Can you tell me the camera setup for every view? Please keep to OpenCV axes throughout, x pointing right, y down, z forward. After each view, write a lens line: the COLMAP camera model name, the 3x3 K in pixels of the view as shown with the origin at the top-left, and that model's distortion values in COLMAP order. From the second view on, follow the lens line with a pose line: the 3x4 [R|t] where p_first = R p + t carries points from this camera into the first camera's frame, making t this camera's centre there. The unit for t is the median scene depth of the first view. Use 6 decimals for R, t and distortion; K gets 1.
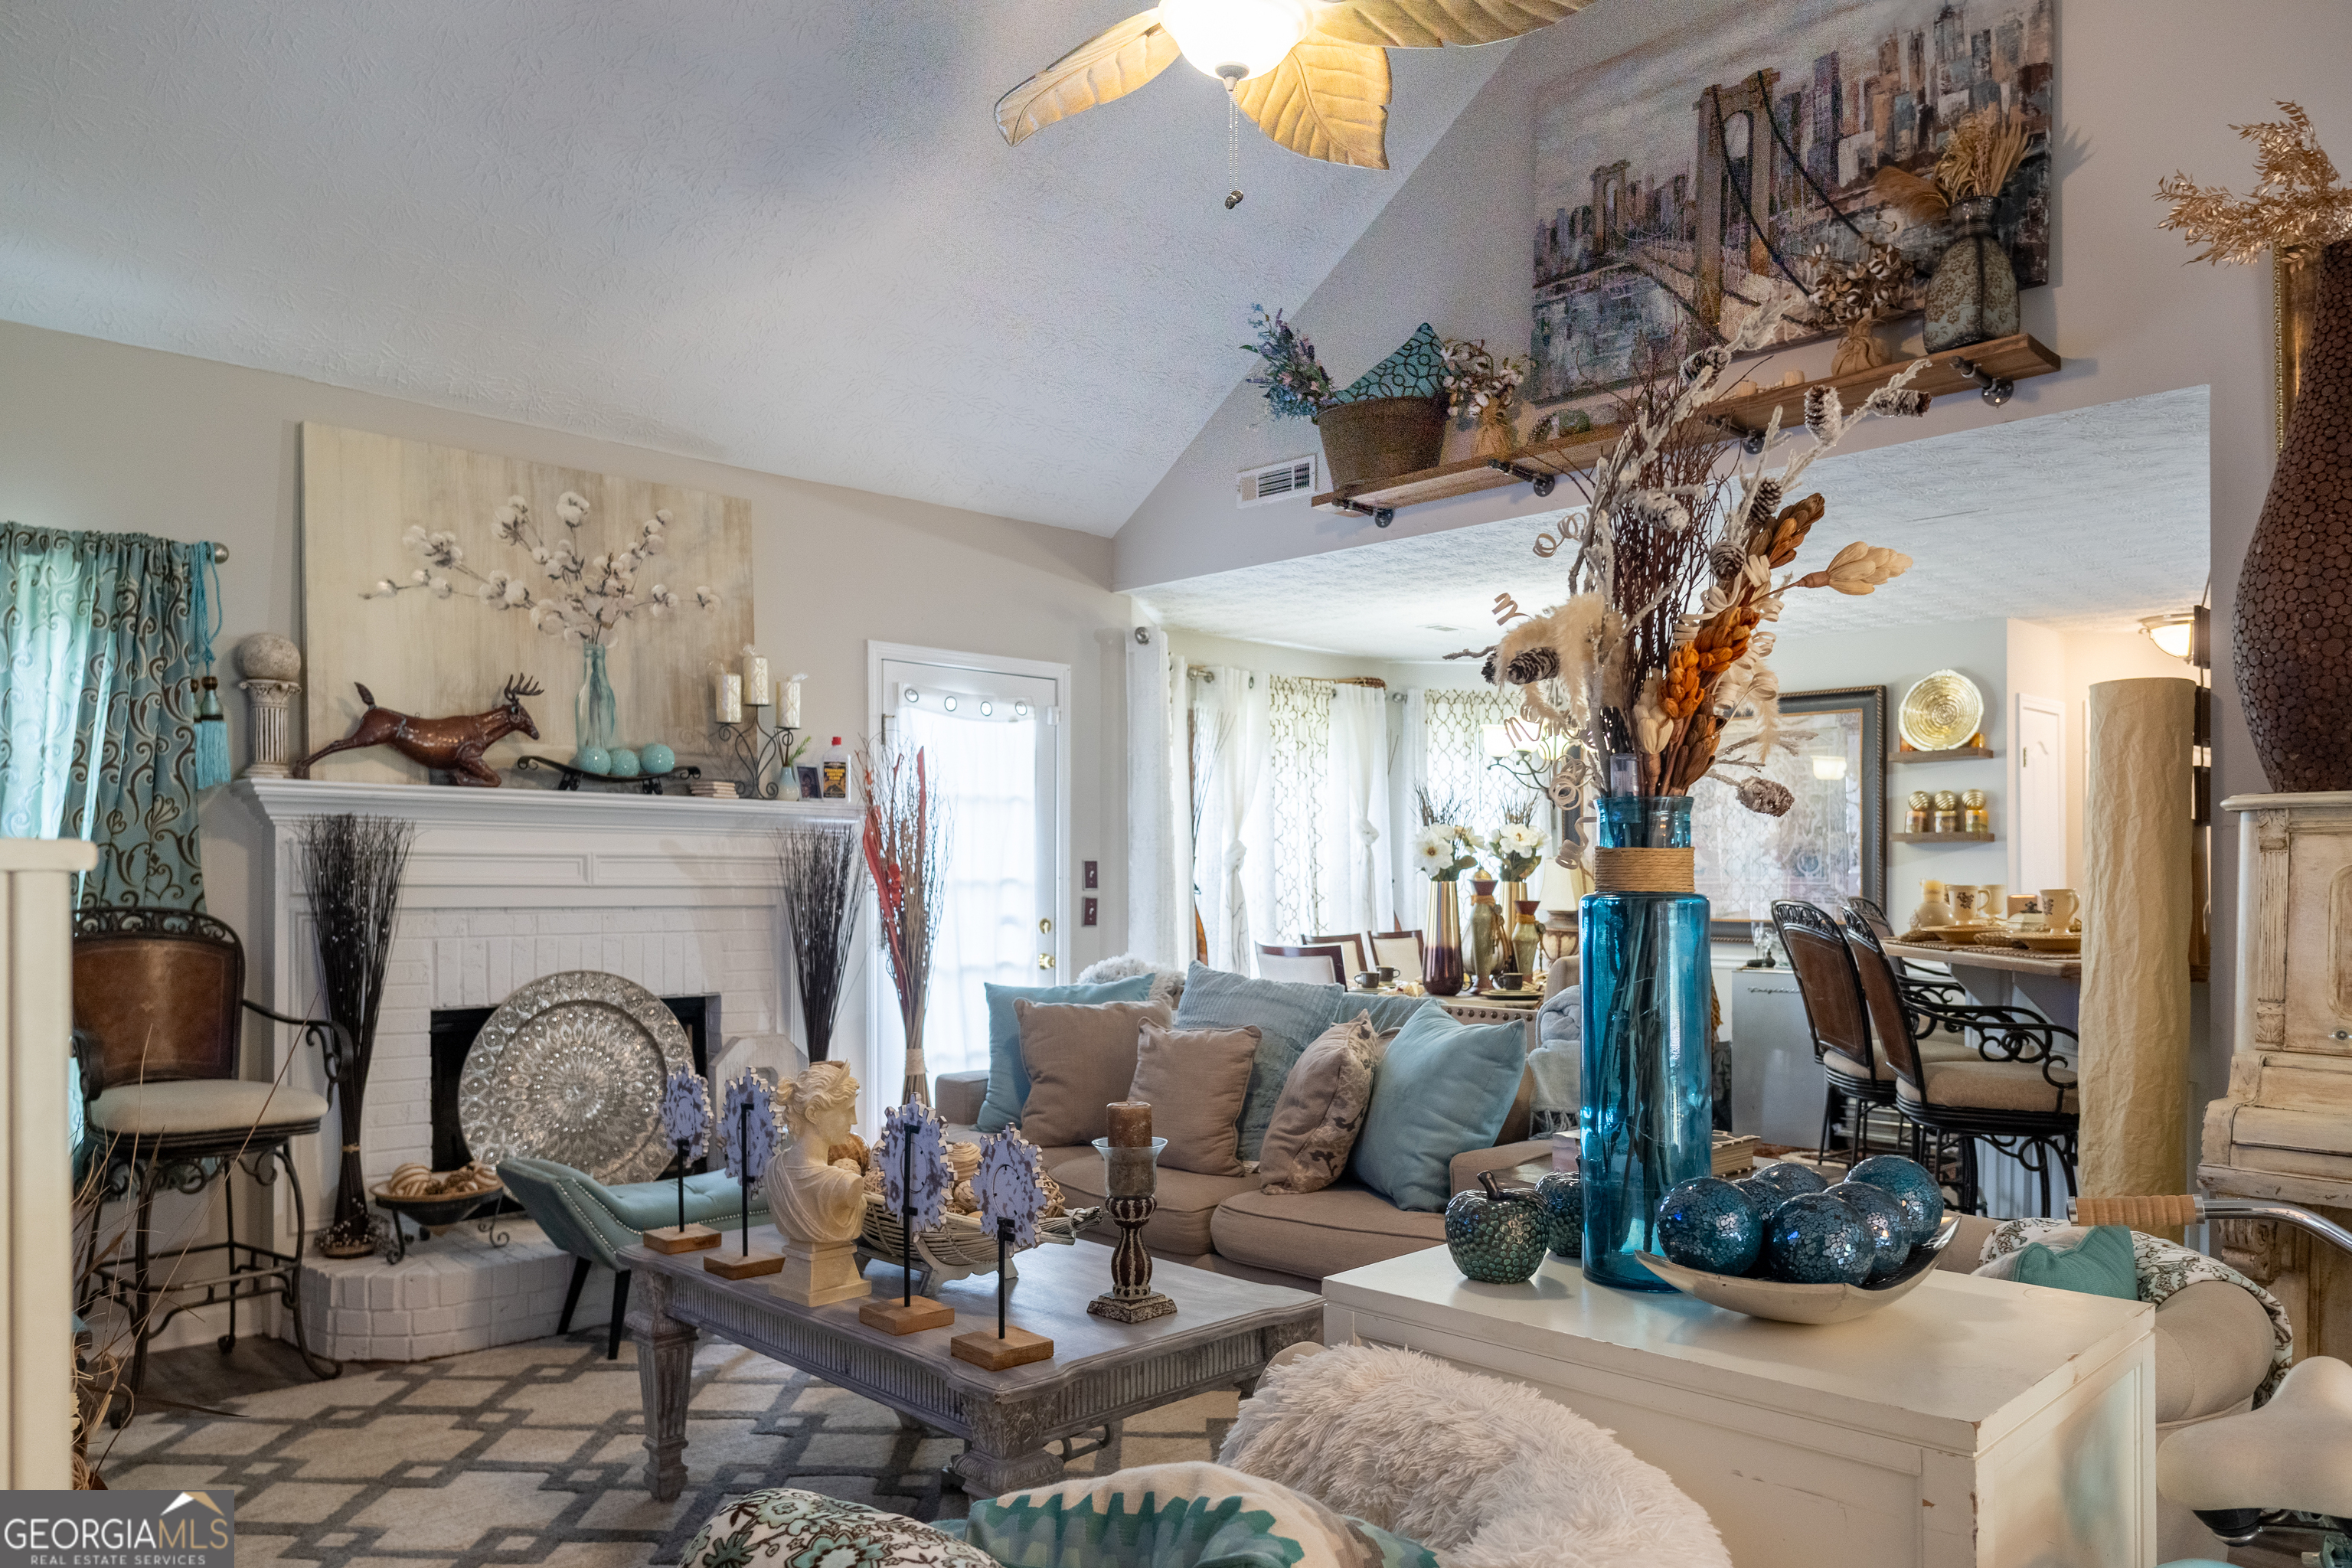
lens RADIAL K [[1633.2, 0, 1175.7], [0, 1633.2, 892.8], [0, 0, 1]] dist [-0.001607, -0.005294]
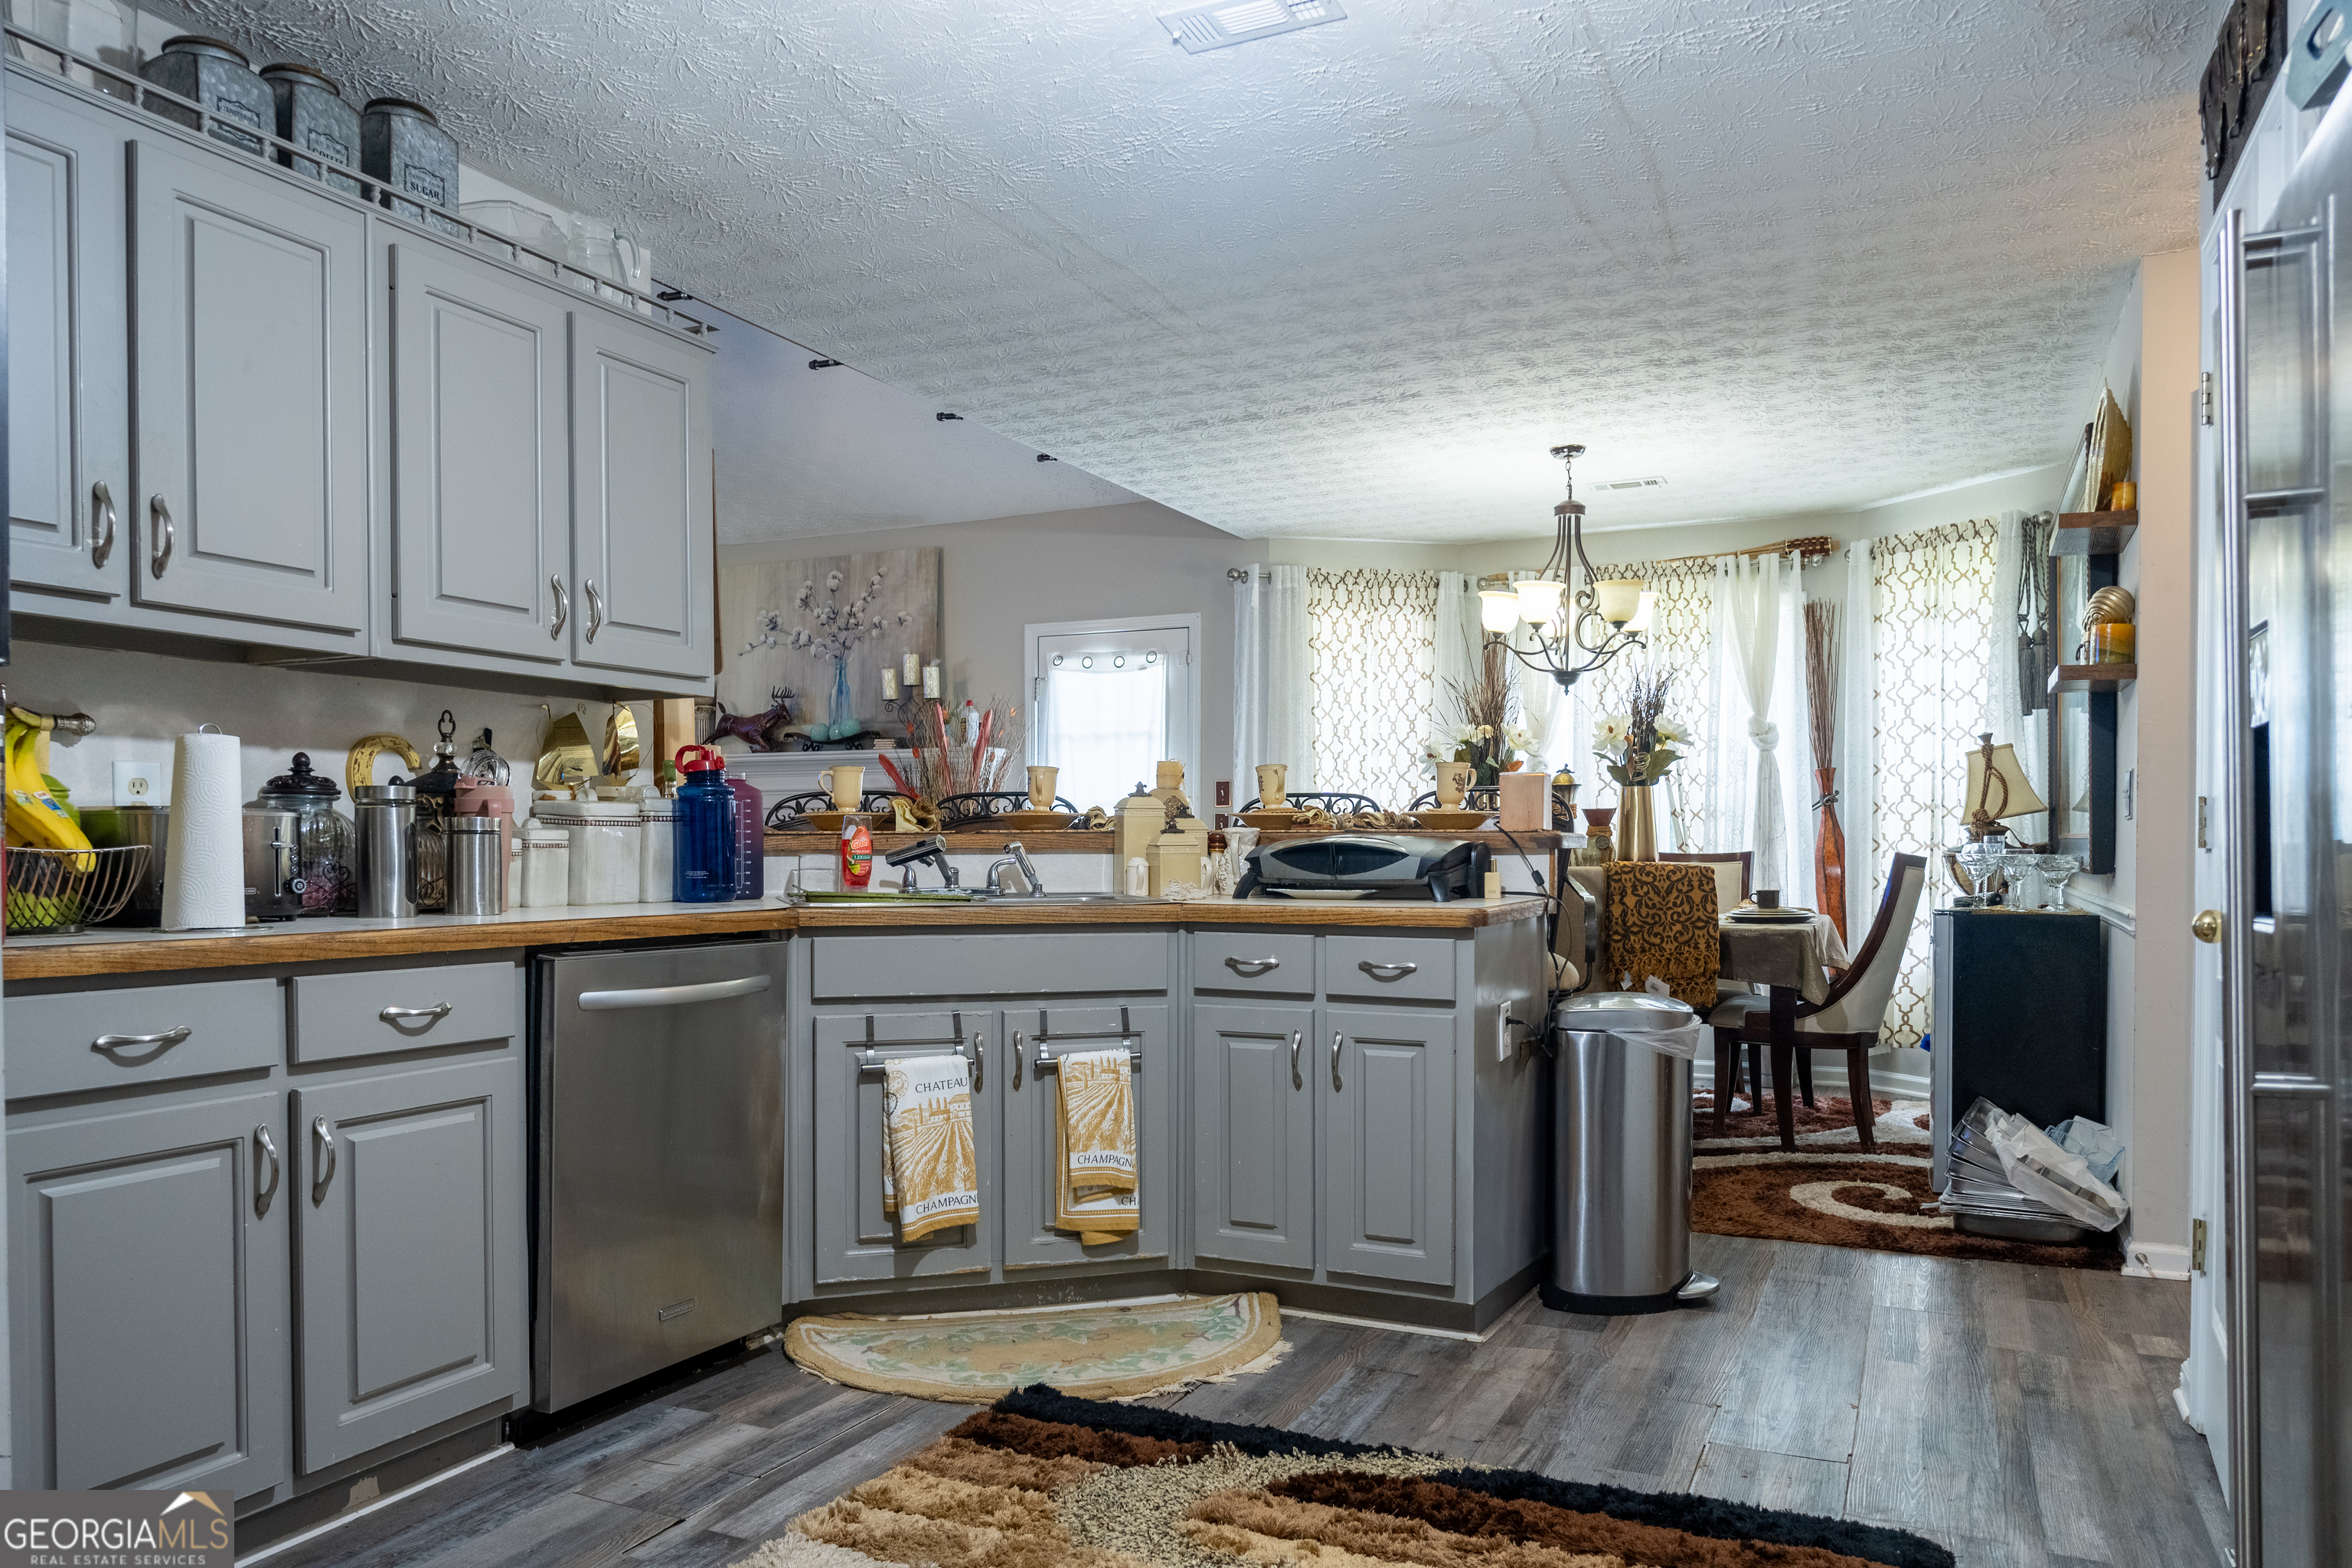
lens RADIAL K [[1633.2, 0, 1169.1], [0, 1633.2, 874.2], [0, 0, 1]] dist [-0.001607, -0.005294]
pose [[0.341772, 0.013264, -0.939689, 1.304874], [-0.005077, 0.999912, 0.012267, 0.040410], [0.939769, 0.000579, 0.341809, 0.750813]]
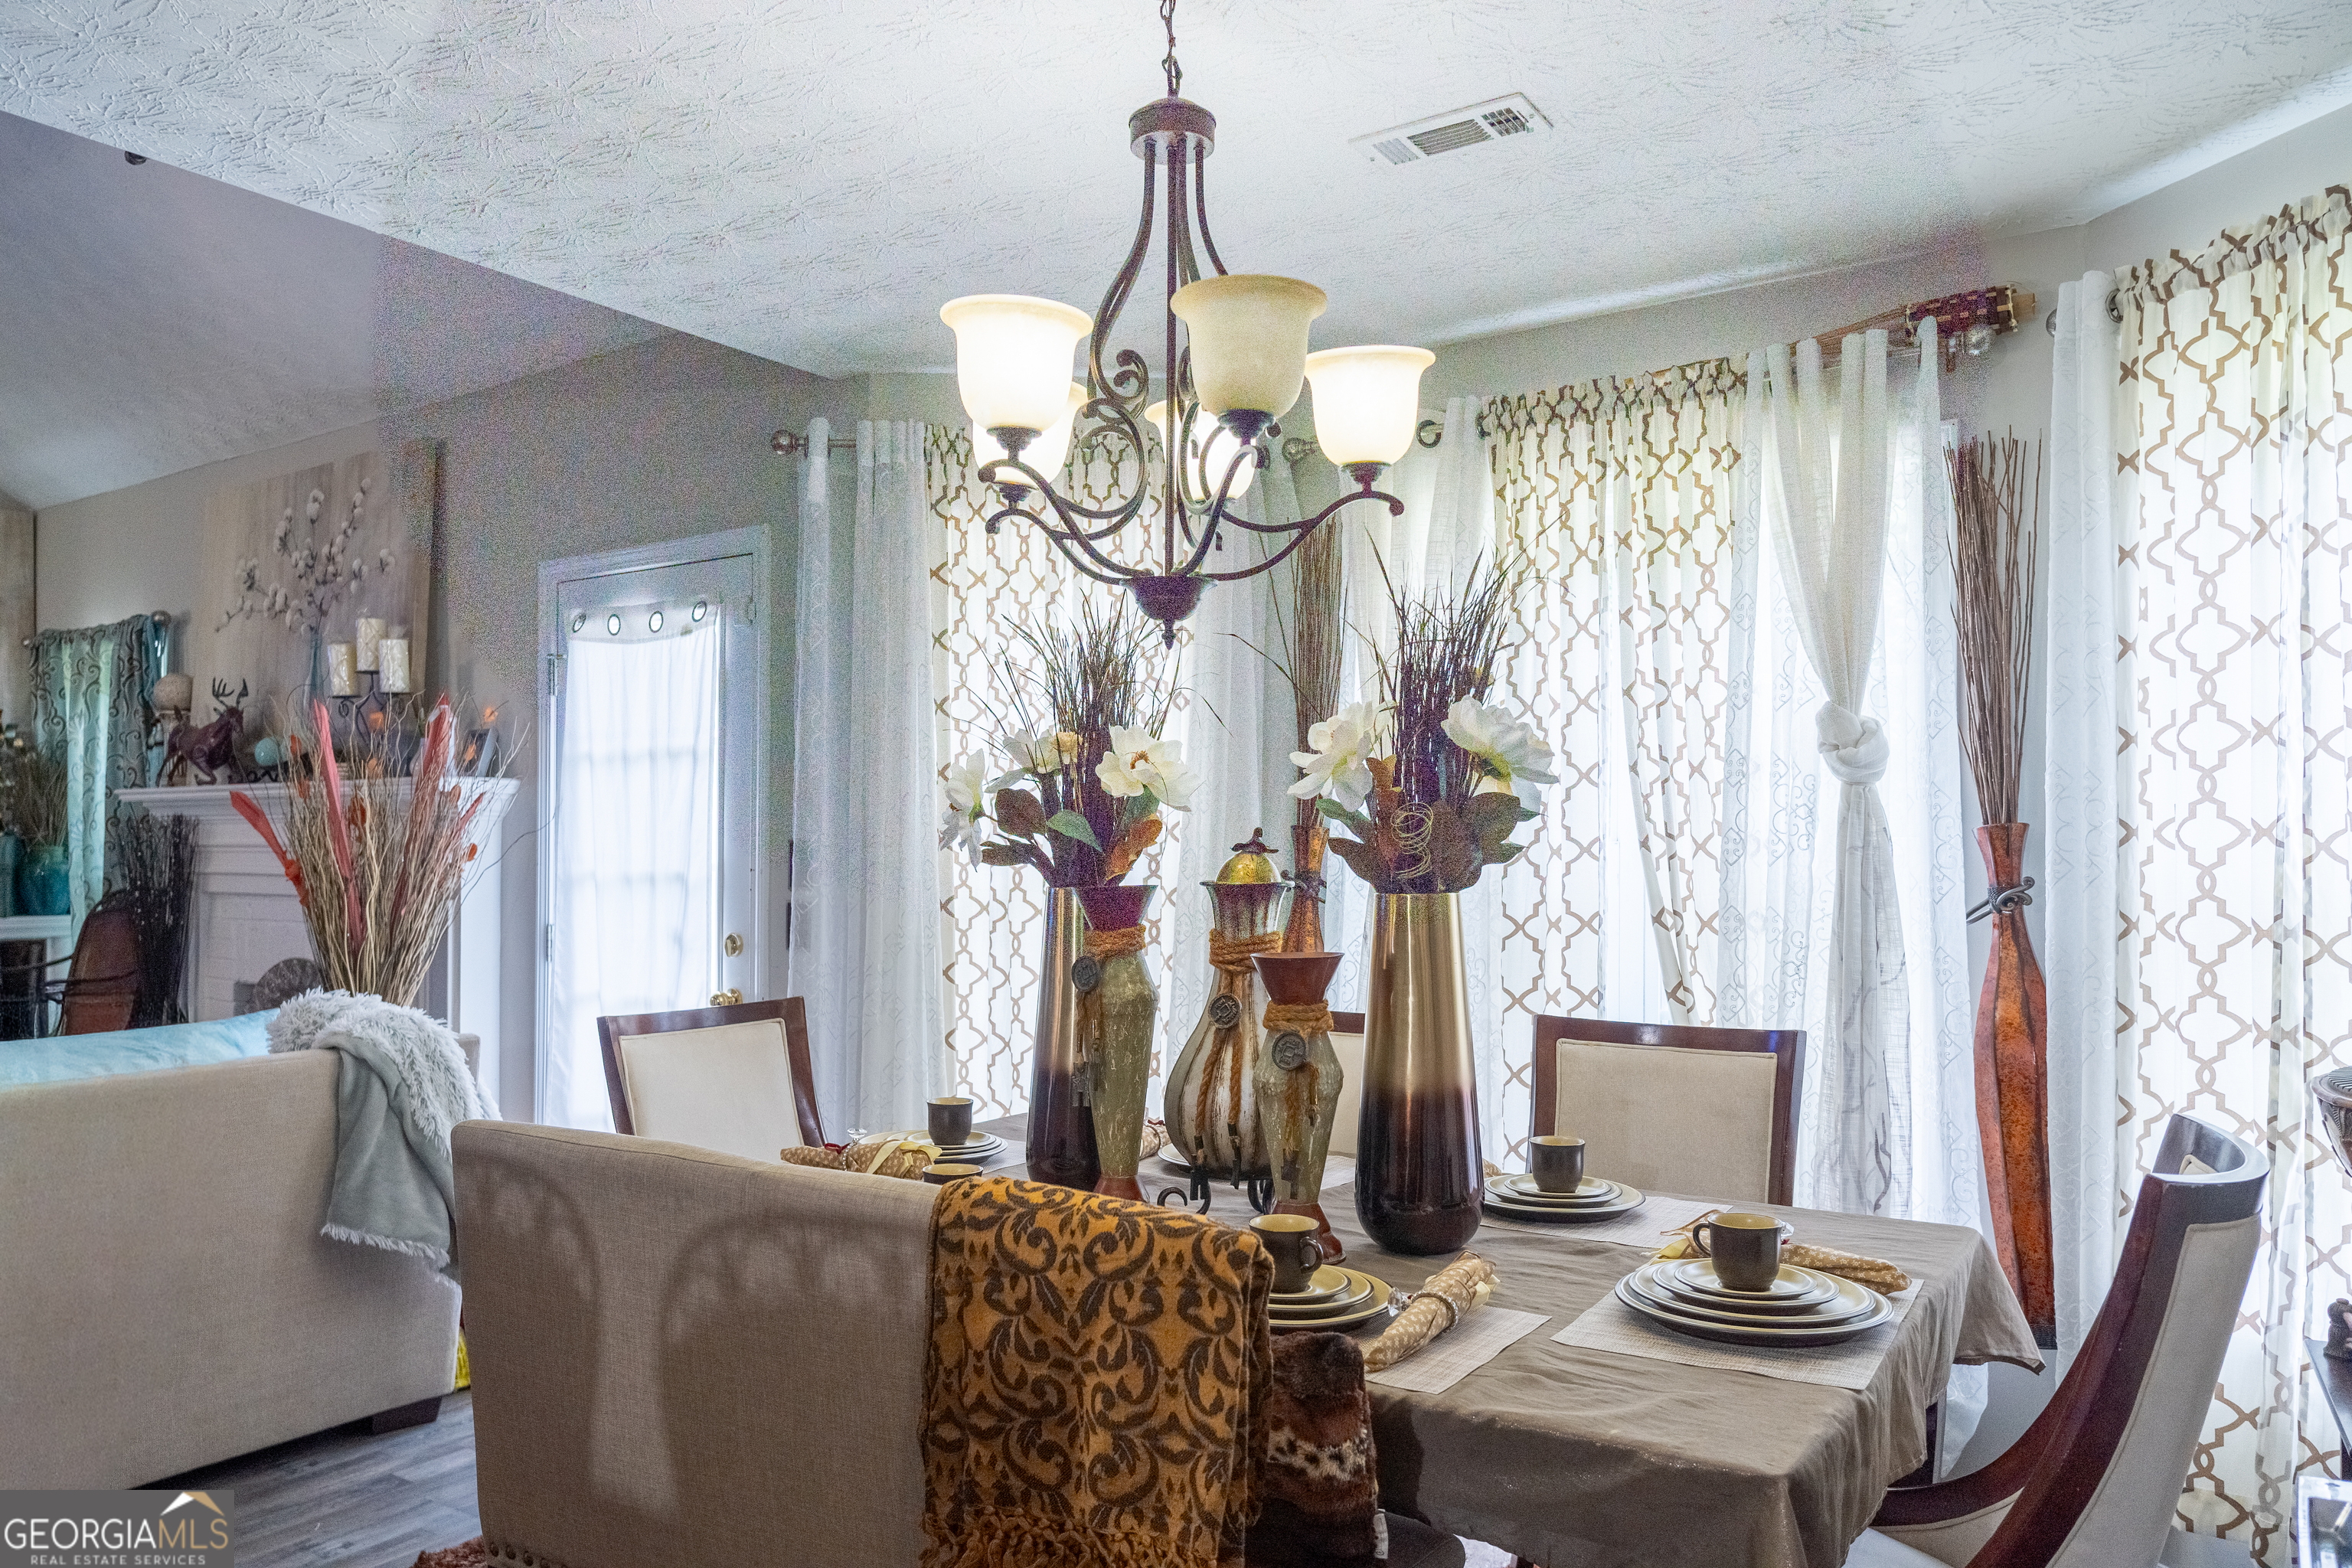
lens RADIAL K [[1633.2, 0, 1155.4], [0, 1633.2, 856.8], [0, 0, 1]] dist [-0.001607, -0.005294]
pose [[0.190481, 0.000231, -0.981691, 0.729303], [-0.008501, 0.999963, -0.001414, -0.018709], [0.981654, 0.008614, 0.190476, 1.319664]]
